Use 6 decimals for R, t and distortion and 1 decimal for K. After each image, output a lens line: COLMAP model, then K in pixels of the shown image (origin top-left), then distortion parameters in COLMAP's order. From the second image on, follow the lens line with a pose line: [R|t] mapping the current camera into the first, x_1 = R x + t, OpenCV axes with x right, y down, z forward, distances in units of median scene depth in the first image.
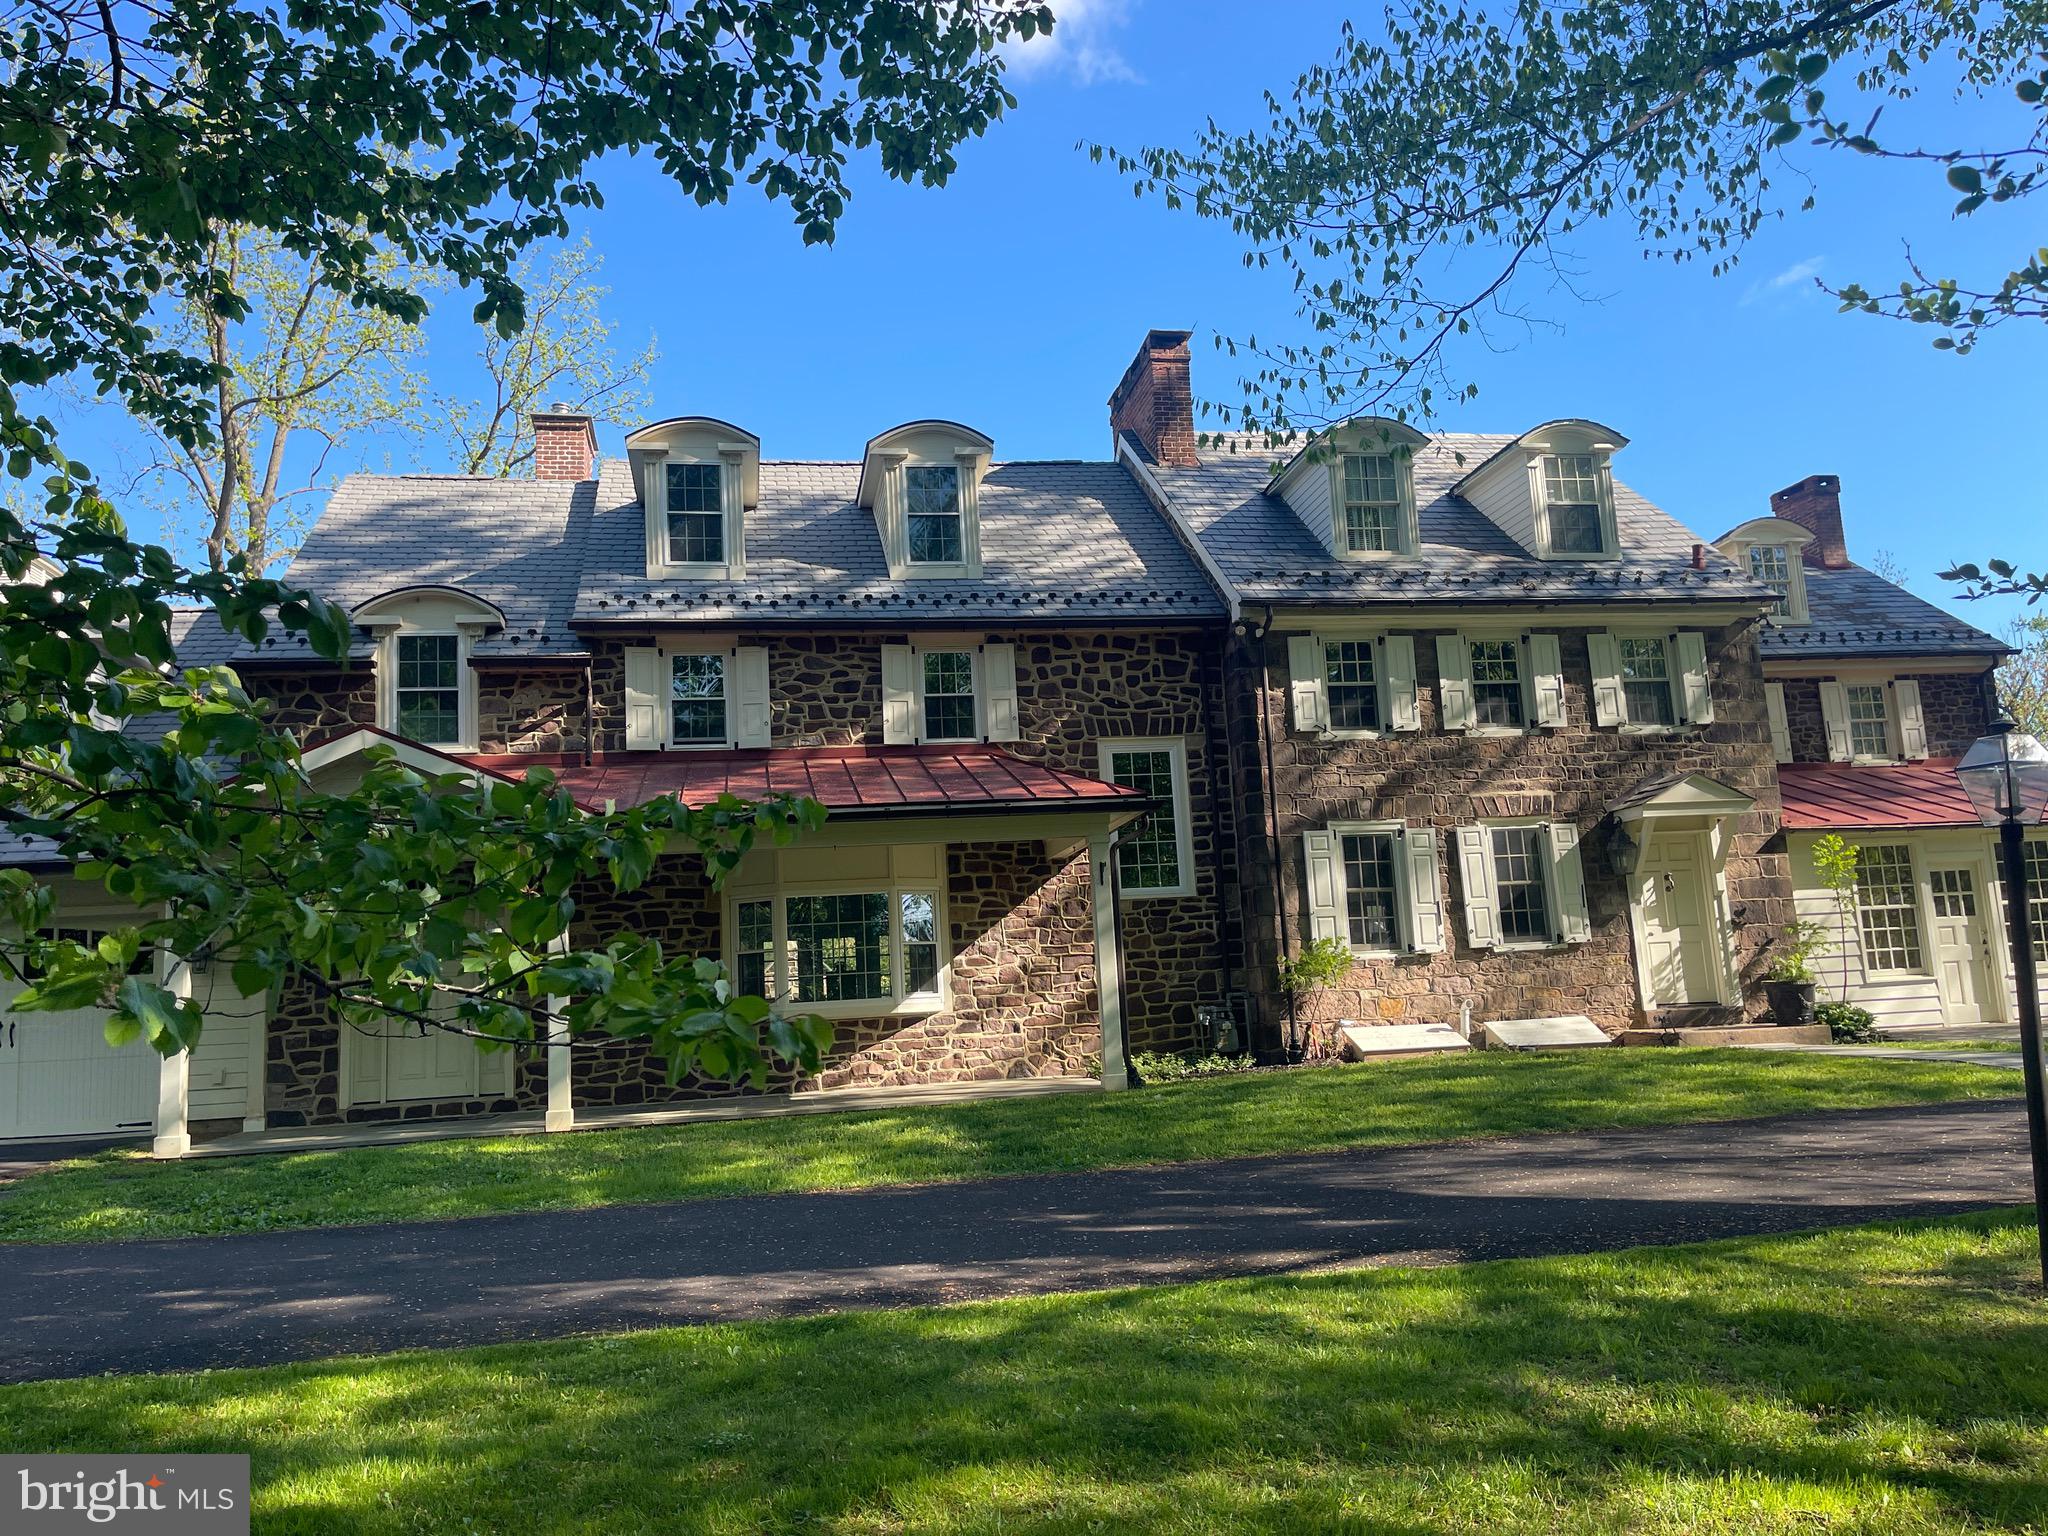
lens RADIAL K [[1546.6, 0, 1018.5], [0, 1546.6, 765.4], [0, 0, 1]] dist [0.073433, -0.047574]
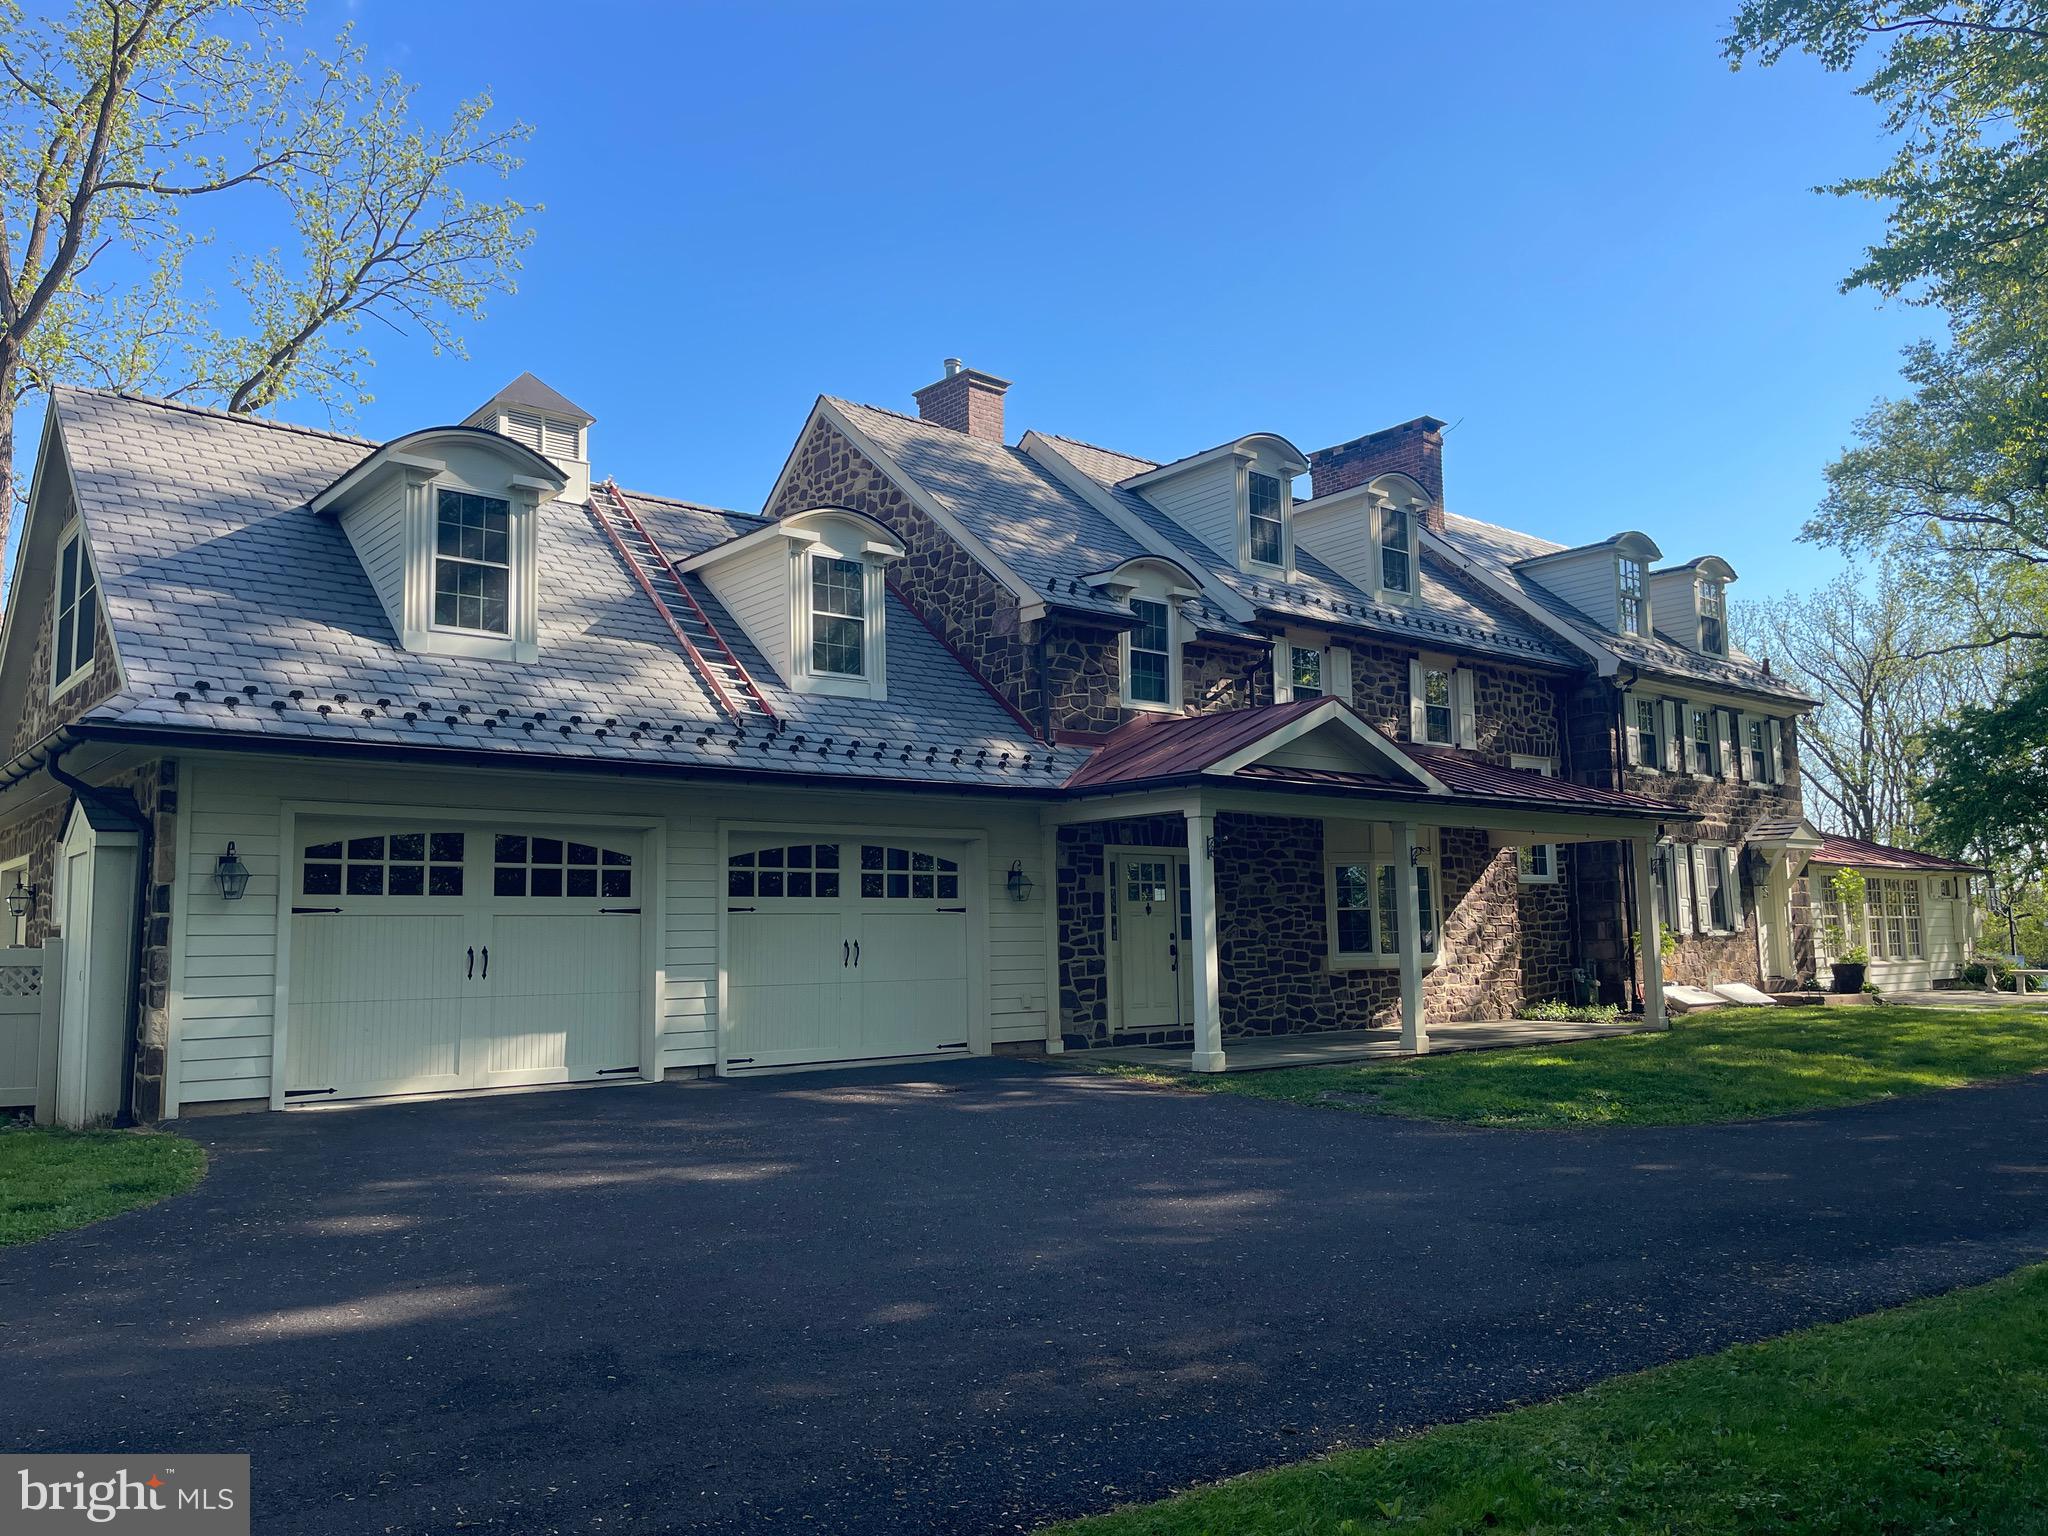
lens RADIAL K [[1546.6, 0, 1021.4], [0, 1546.6, 787.9], [0, 0, 1]] dist [0.073433, -0.047574]
pose [[0.860388, 0.088928, 0.501822, -0.924721], [-0.101294, 0.994853, -0.002627, 0.053875], [-0.499473, -0.048571, 0.864967, 0.105845]]
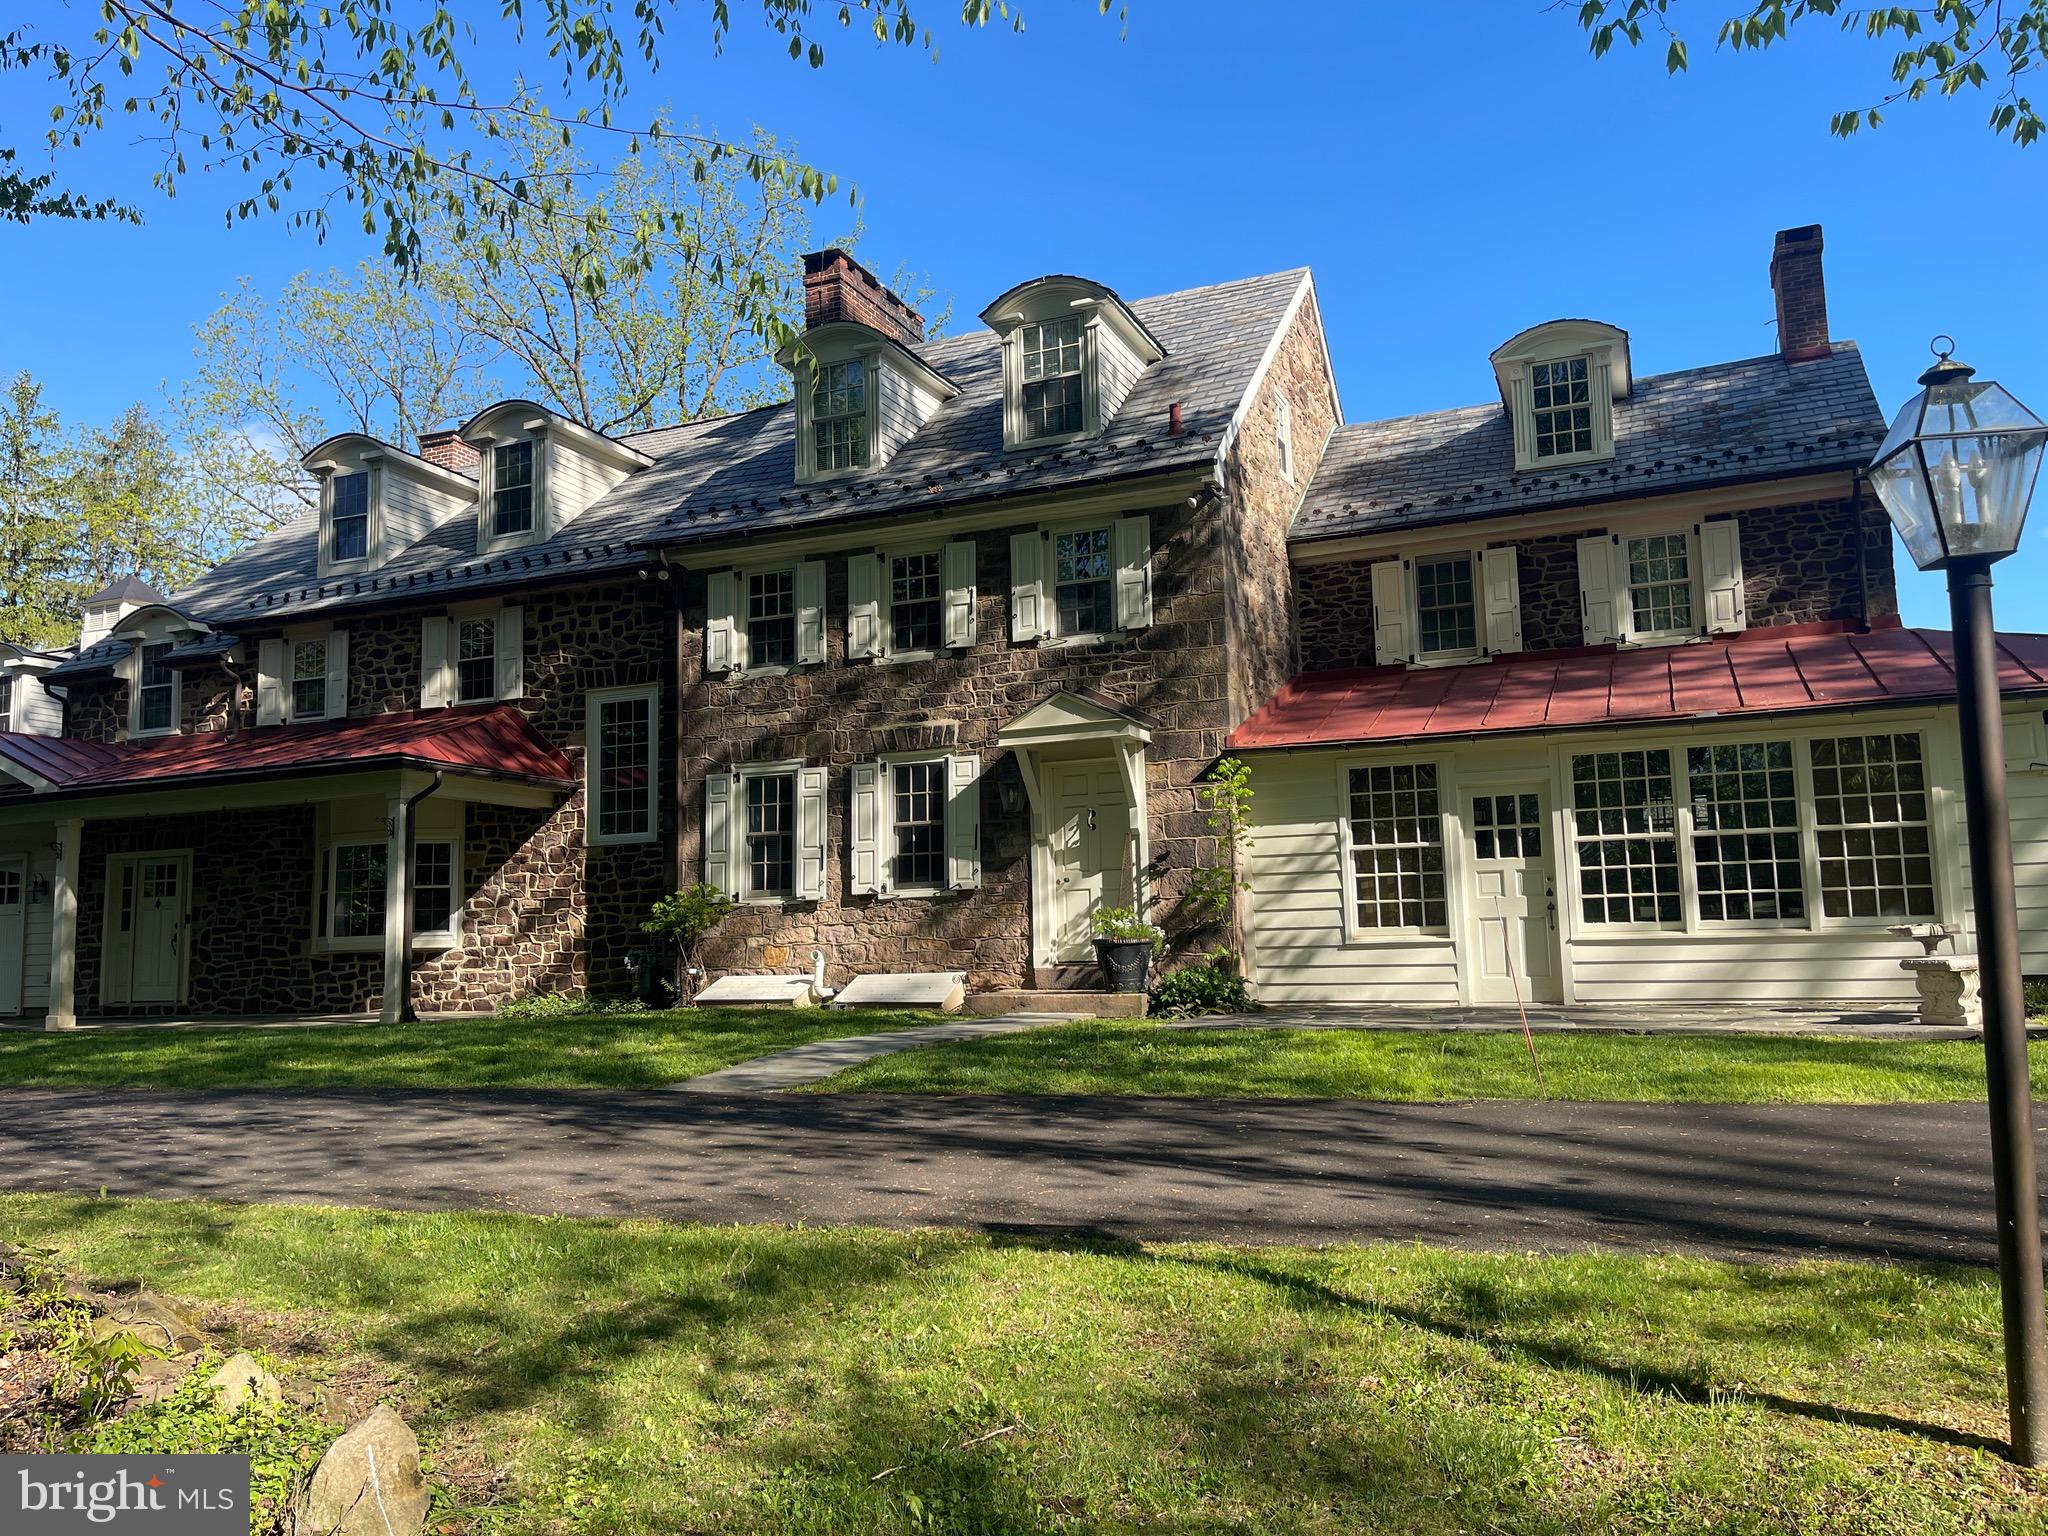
lens RADIAL K [[1546.6, 0, 1025.1], [0, 1546.6, 770.3], [0, 0, 1]] dist [0.073433, -0.047574]
pose [[0.831660, -0.030127, -0.554468, 0.875339], [0.062000, 0.997321, 0.038805, 0.013768], [0.551814, -0.066650, 0.831300, 0.294278]]
